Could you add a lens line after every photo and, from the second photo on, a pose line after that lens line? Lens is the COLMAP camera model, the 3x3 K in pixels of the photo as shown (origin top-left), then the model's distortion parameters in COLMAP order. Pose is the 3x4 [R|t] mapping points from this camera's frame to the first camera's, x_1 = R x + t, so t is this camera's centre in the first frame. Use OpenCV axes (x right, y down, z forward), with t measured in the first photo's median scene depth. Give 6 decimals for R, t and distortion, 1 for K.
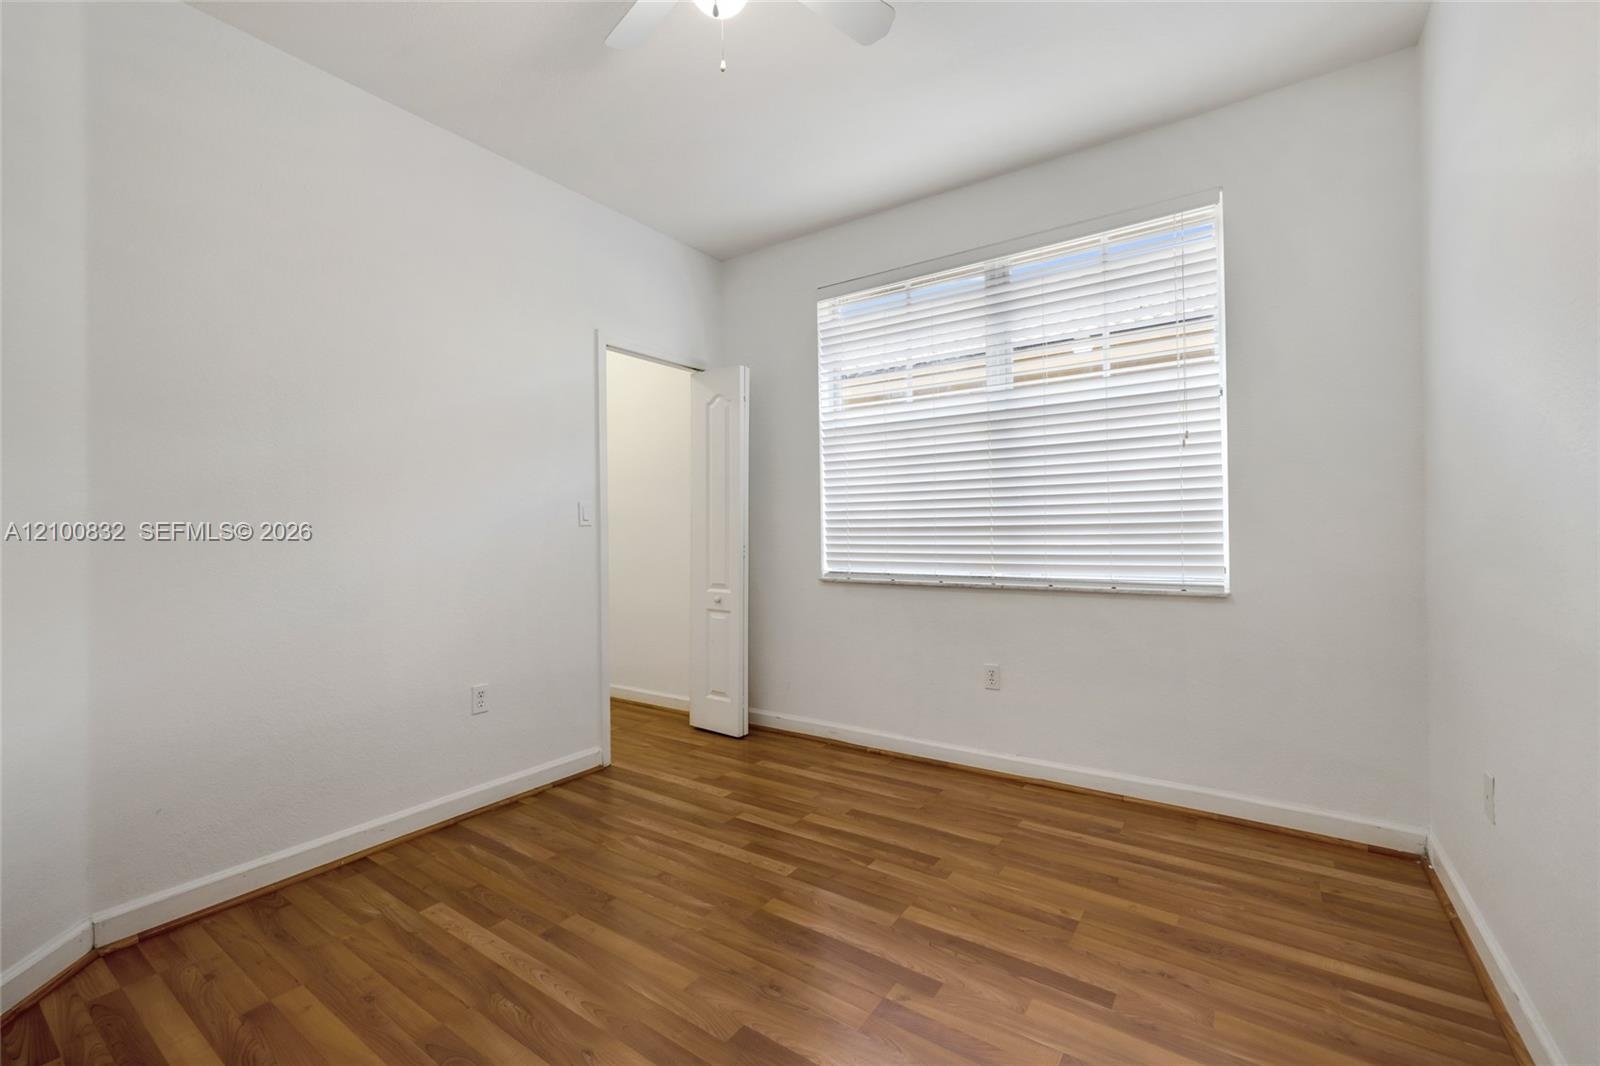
lens RADIAL K [[671.6, 0, 808.5], [0, 671.6, 529.9], [0, 0, 1]] dist [-0.006097, 0.000563]
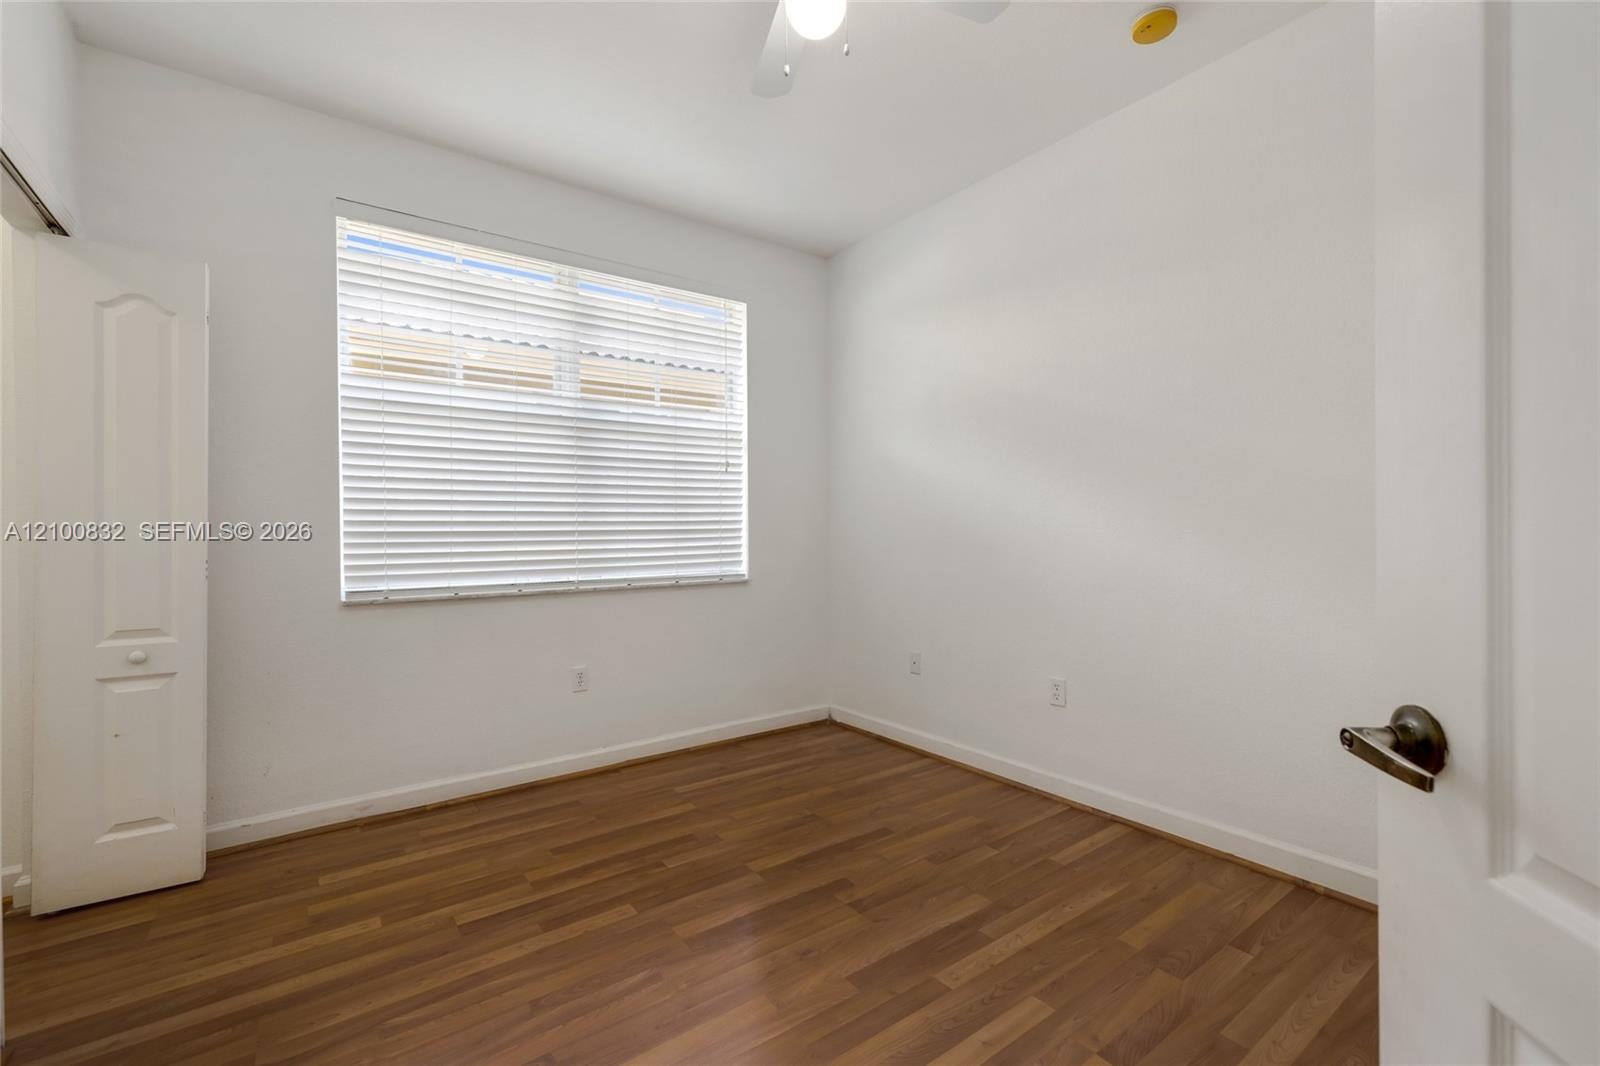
lens RADIAL K [[671.6, 0, 808.5], [0, 671.6, 529.9], [0, 0, 1]] dist [-0.006097, 0.000563]
pose [[0.332887, 0.008403, 0.942929, -0.594079], [0.003486, 0.999942, -0.010142, 0.004925], [-0.942960, 0.006664, 0.332838, 0.347182]]
